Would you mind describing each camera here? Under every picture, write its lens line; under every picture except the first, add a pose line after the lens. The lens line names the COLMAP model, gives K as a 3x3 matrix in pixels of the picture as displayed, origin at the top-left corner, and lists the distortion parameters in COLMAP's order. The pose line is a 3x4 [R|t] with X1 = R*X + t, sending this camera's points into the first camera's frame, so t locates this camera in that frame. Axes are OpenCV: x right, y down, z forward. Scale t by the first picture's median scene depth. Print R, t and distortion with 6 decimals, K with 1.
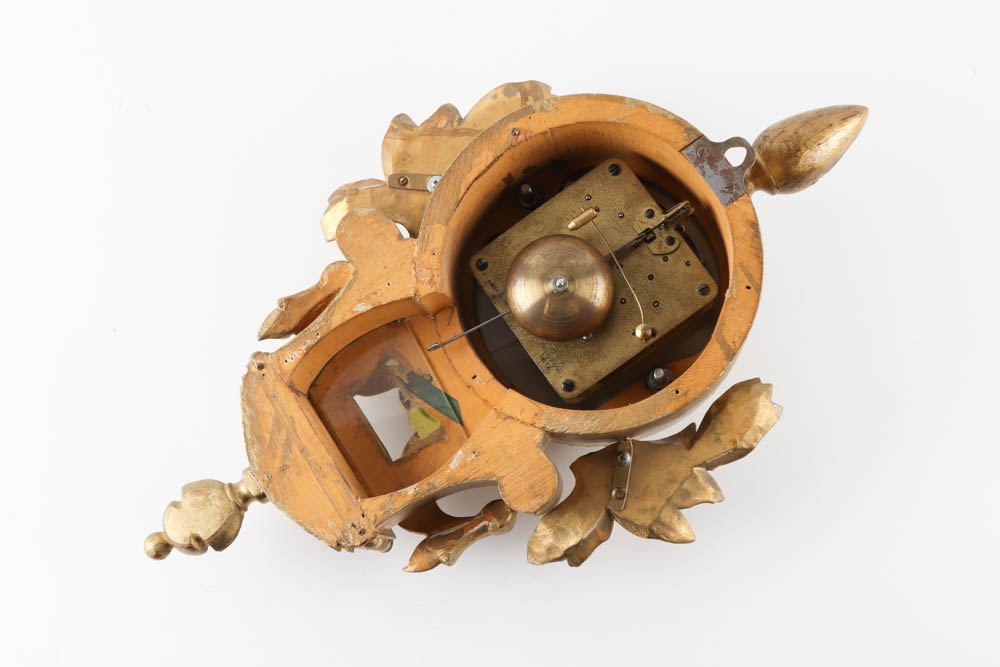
lens RADIAL K [[1430.1, 0, 500.0], [0, 1430.1, 333.5], [0, 0, 1]] dist [-0.008210, -0.006125]
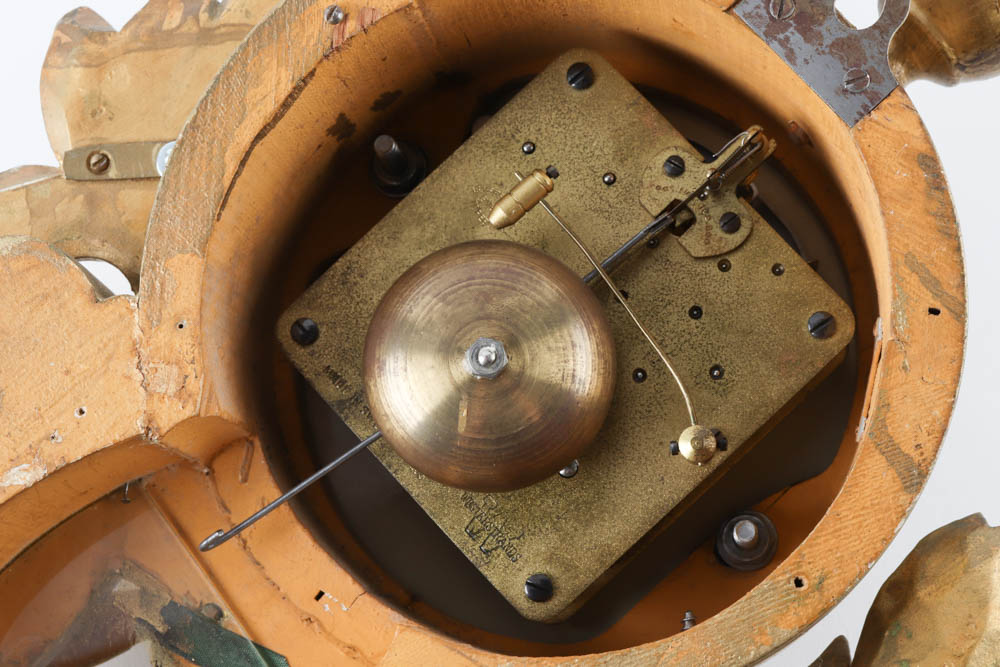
lens RADIAL K [[2543.2, 0, 500.0], [0, 2543.2, 333.5], [0, 0, 1]] dist [0.301224, 0.231440]
pose [[0.991144, -0.128447, 0.033690, 0.020293], [0.129297, 0.991306, -0.024384, -0.022018], [-0.030266, 0.028524, 0.999135, 0.235765]]
